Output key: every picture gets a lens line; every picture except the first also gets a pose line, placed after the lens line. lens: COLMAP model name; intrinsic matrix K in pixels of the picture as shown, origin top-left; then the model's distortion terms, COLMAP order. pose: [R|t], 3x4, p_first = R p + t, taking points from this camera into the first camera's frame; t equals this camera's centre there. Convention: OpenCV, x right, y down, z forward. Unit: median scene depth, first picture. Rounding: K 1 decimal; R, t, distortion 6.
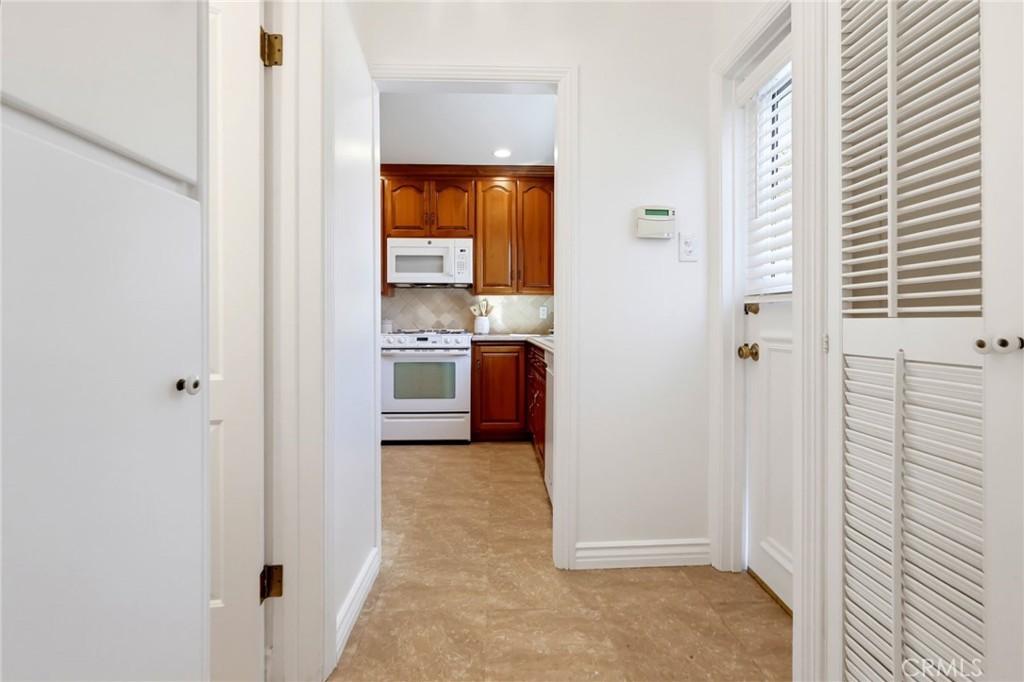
lens RADIAL K [[484.5, 0, 512.7], [0, 484.5, 332.6], [0, 0, 1]] dist [0.001240, -0.000080]
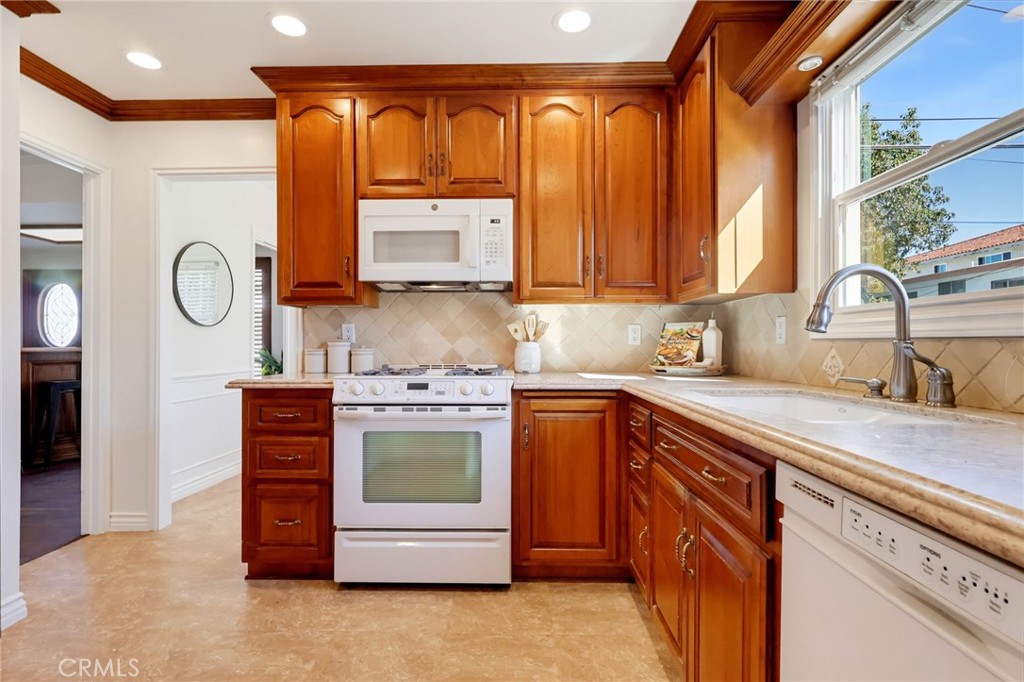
lens RADIAL K [[495.9, 0, 508.6], [0, 495.9, 344.3], [0, 0, 1]] dist [0.014390, 0.000081]
pose [[0.997942, -0.001461, -0.064112, -0.052325], [0.000032, 0.999752, -0.022283, -0.018212], [0.064129, 0.022235, 0.997694, 0.445432]]
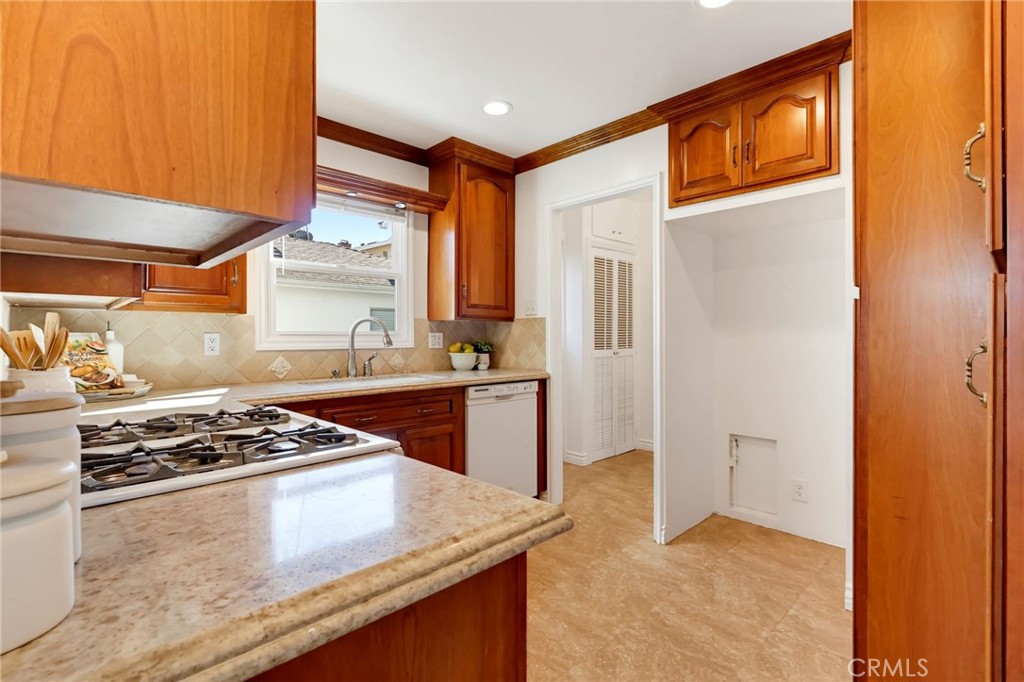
lens RADIAL K [[484.5, 0, 519.3], [0, 484.5, 336.5], [0, 0, 1]] dist [0.001240, -0.000080]
pose [[-0.690381, -0.002139, 0.723443, -0.486671], [0.015924, 0.999708, 0.018153, -0.055705], [-0.723271, 0.024053, -0.690145, 1.069143]]
